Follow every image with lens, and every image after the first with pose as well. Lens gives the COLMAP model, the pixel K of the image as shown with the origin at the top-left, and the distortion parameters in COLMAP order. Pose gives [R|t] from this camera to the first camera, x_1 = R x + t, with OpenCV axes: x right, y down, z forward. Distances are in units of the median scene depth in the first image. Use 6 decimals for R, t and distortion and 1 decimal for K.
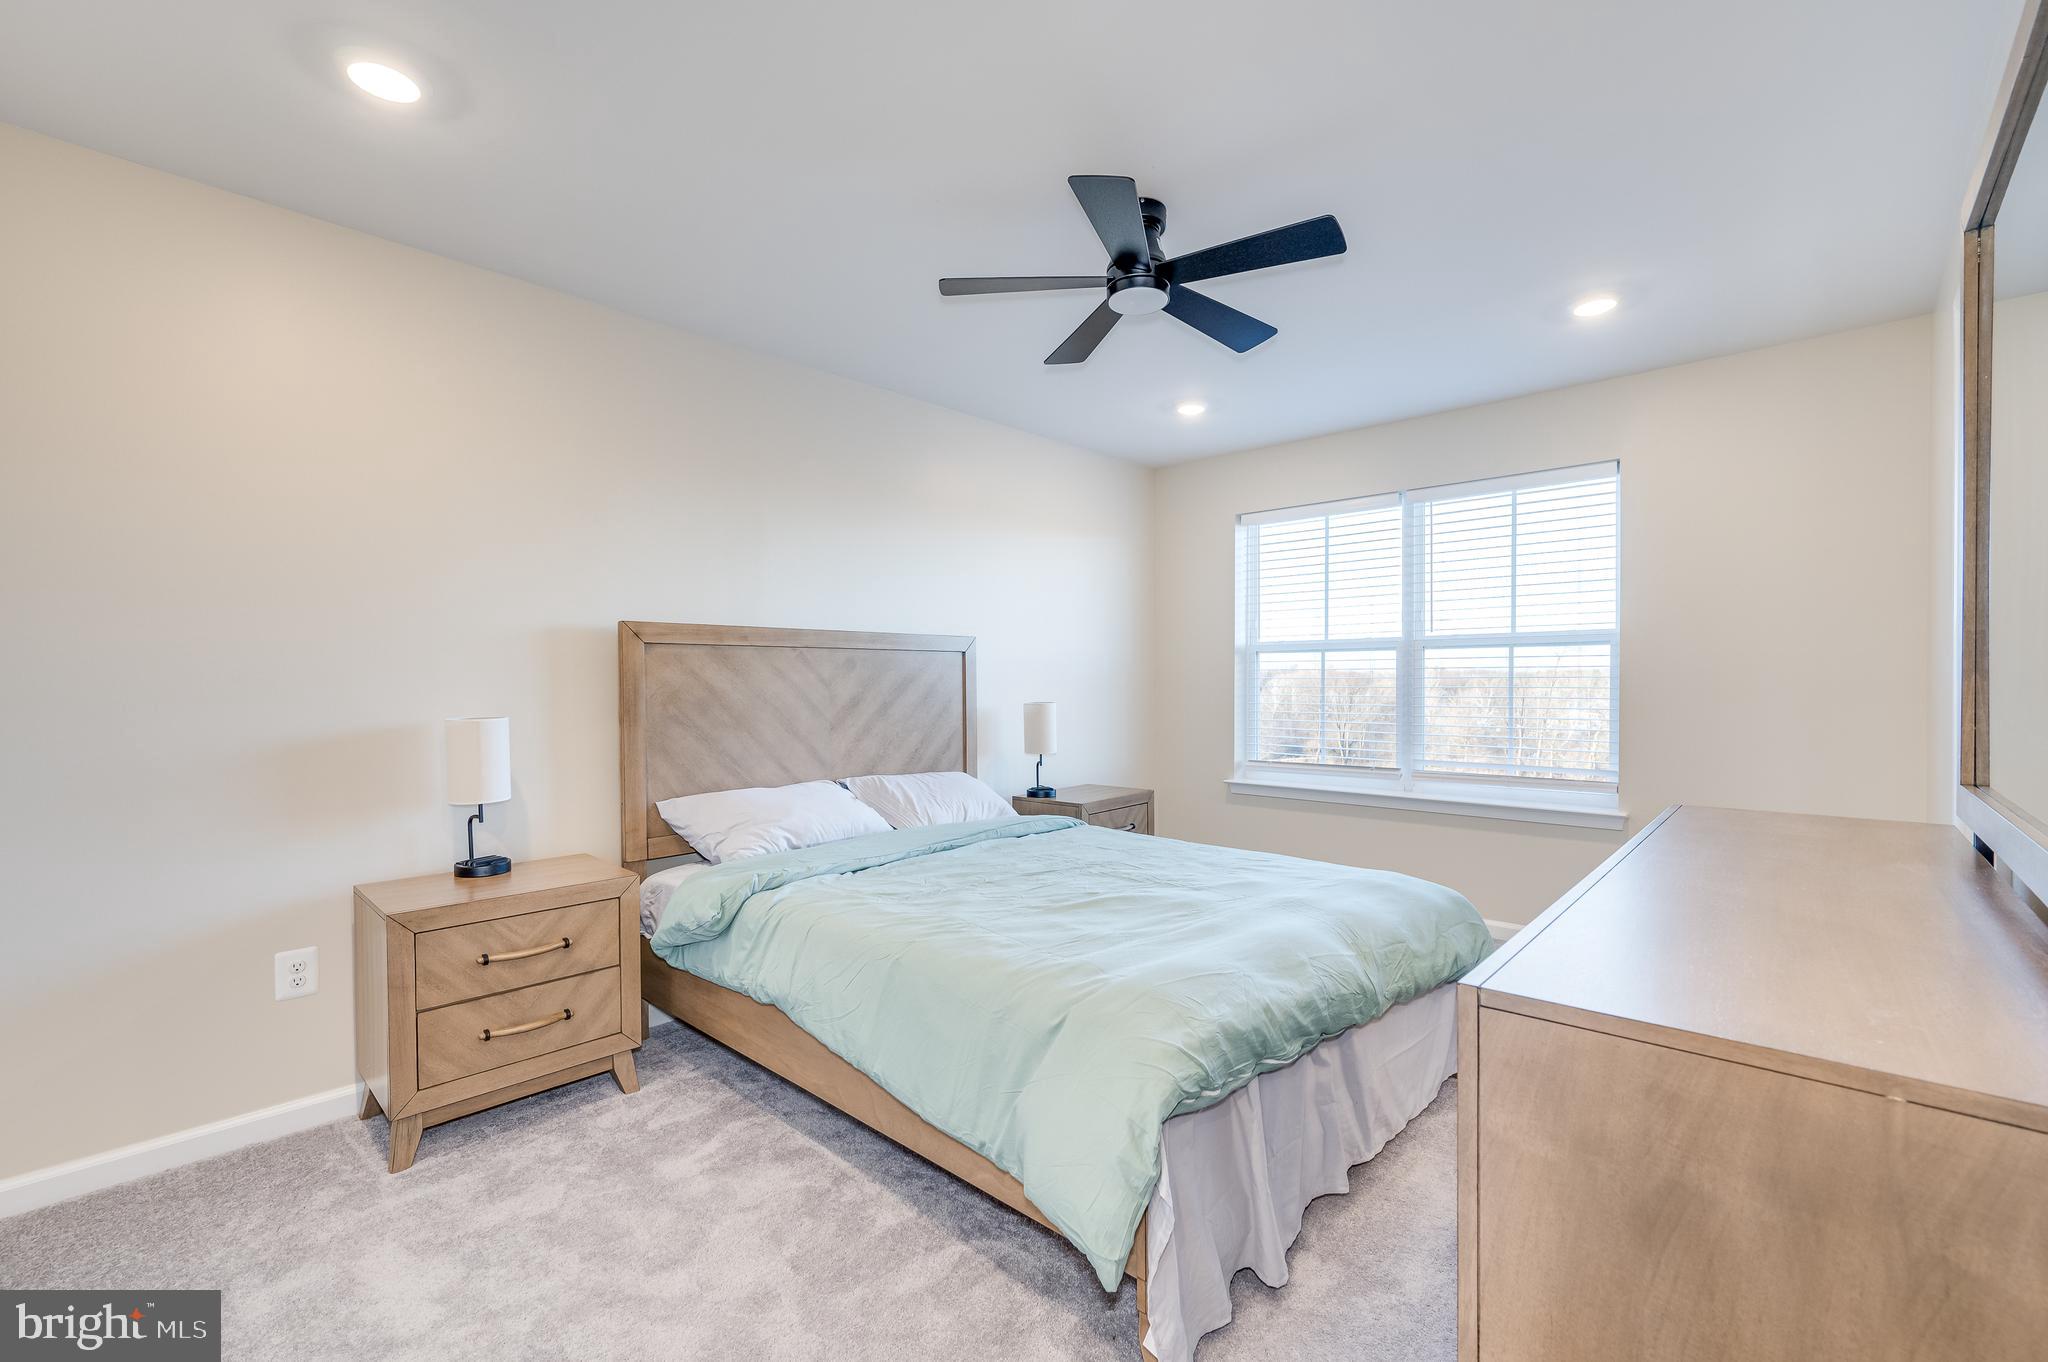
lens RADIAL K [[871.4, 0, 1029.7], [0, 871.4, 692.3], [0, 0, 1]] dist [-0.000486, -0.000042]
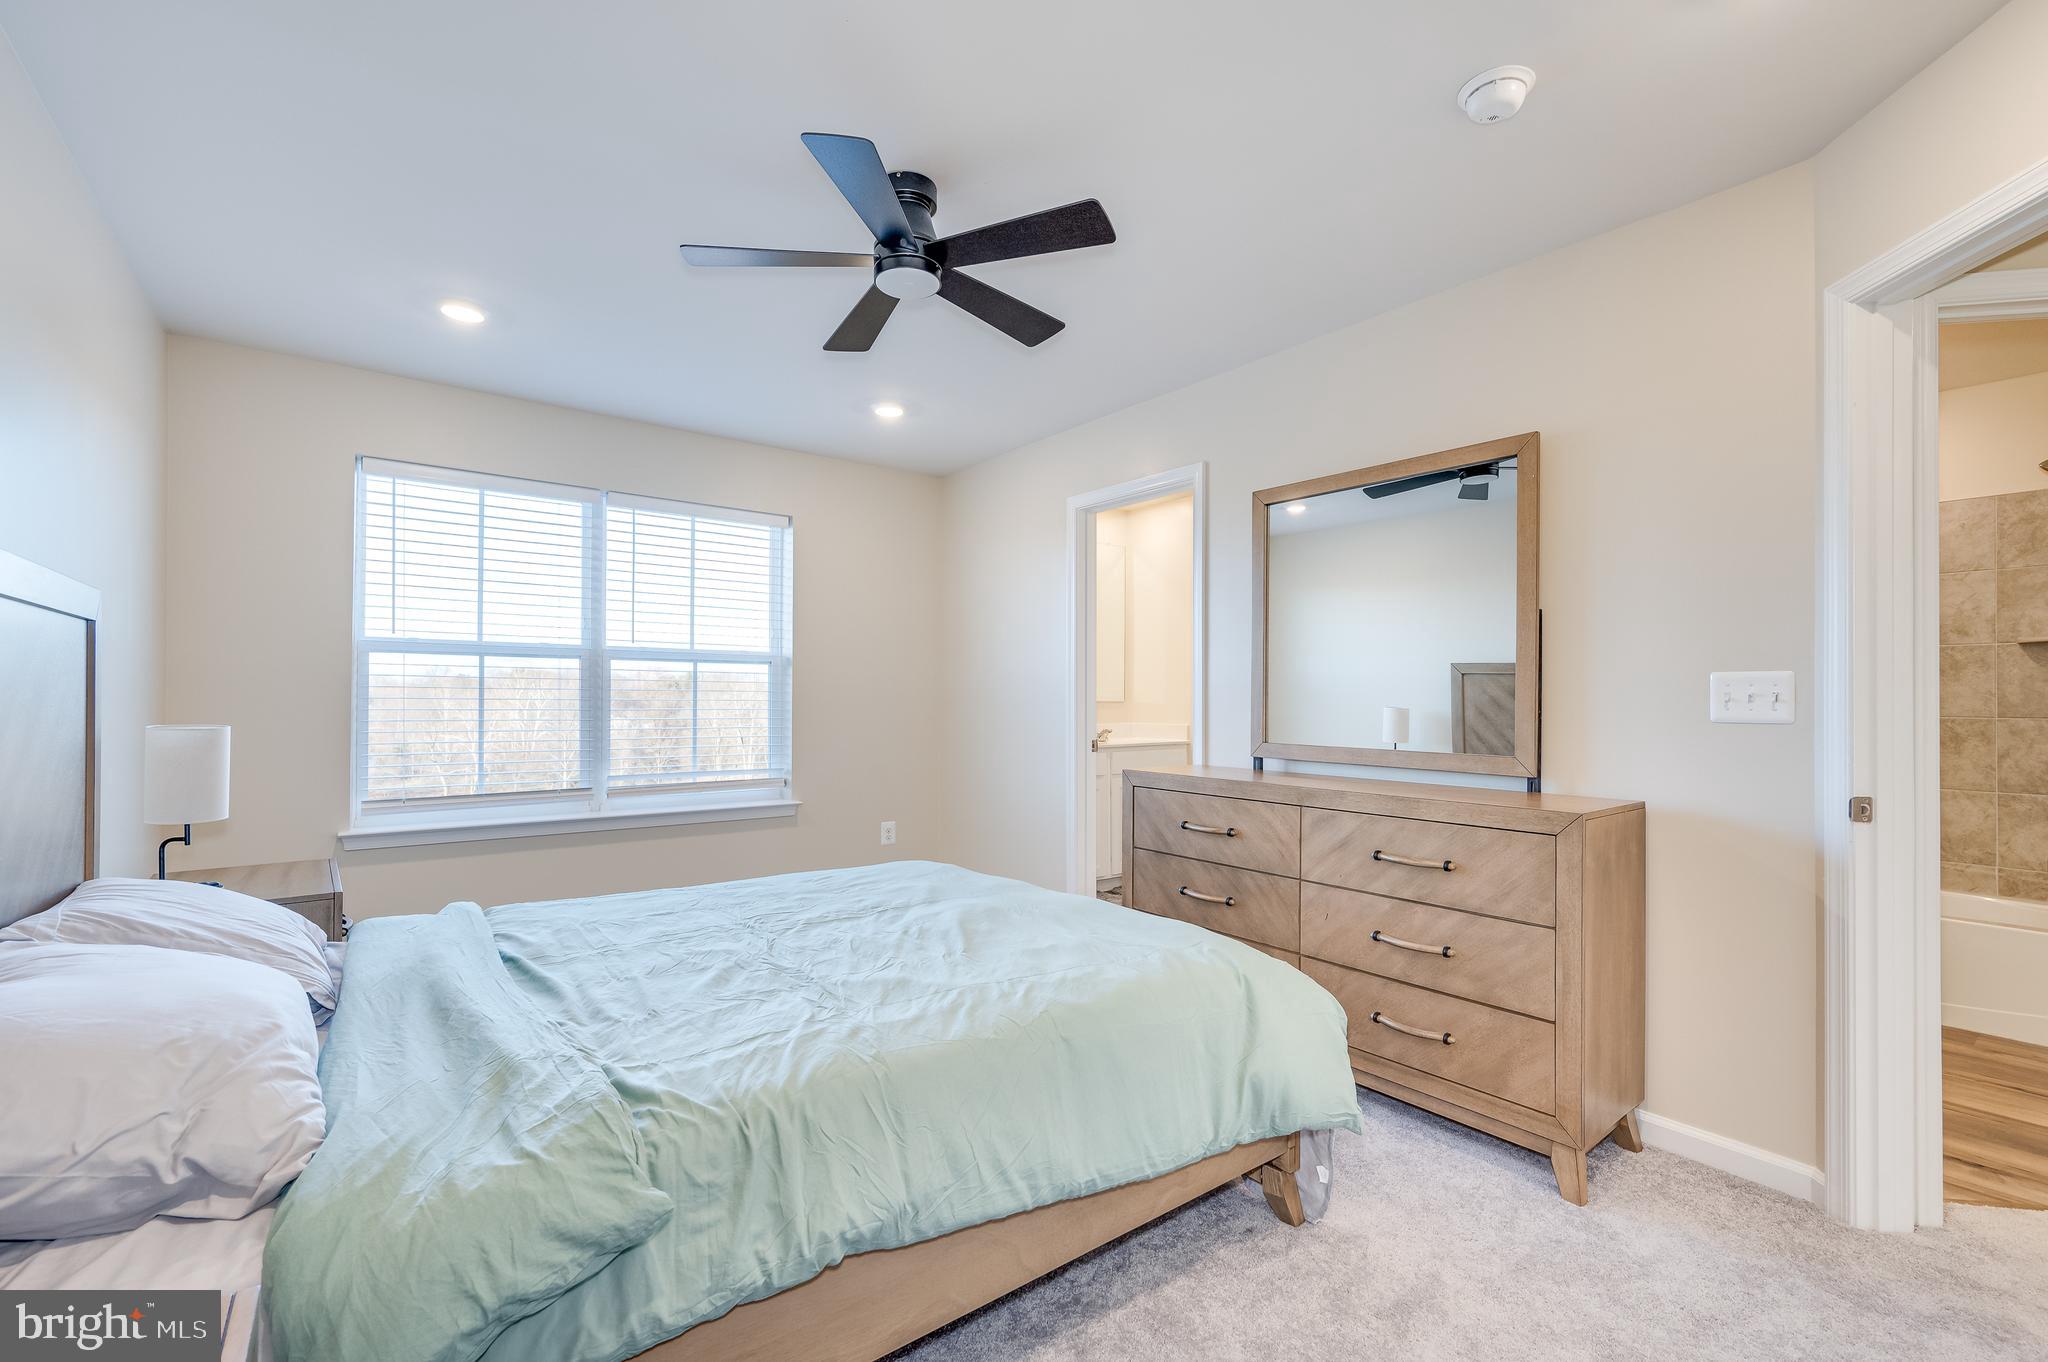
lens RADIAL K [[871.4, 0, 1029.7], [0, 871.4, 692.3], [0, 0, 1]] dist [-0.000486, -0.000042]
pose [[0.163865, 0.011090, 0.986420, -0.437420], [0.002597, 0.999928, -0.011673, -0.000976], [-0.986479, 0.004475, 0.163825, 0.410761]]
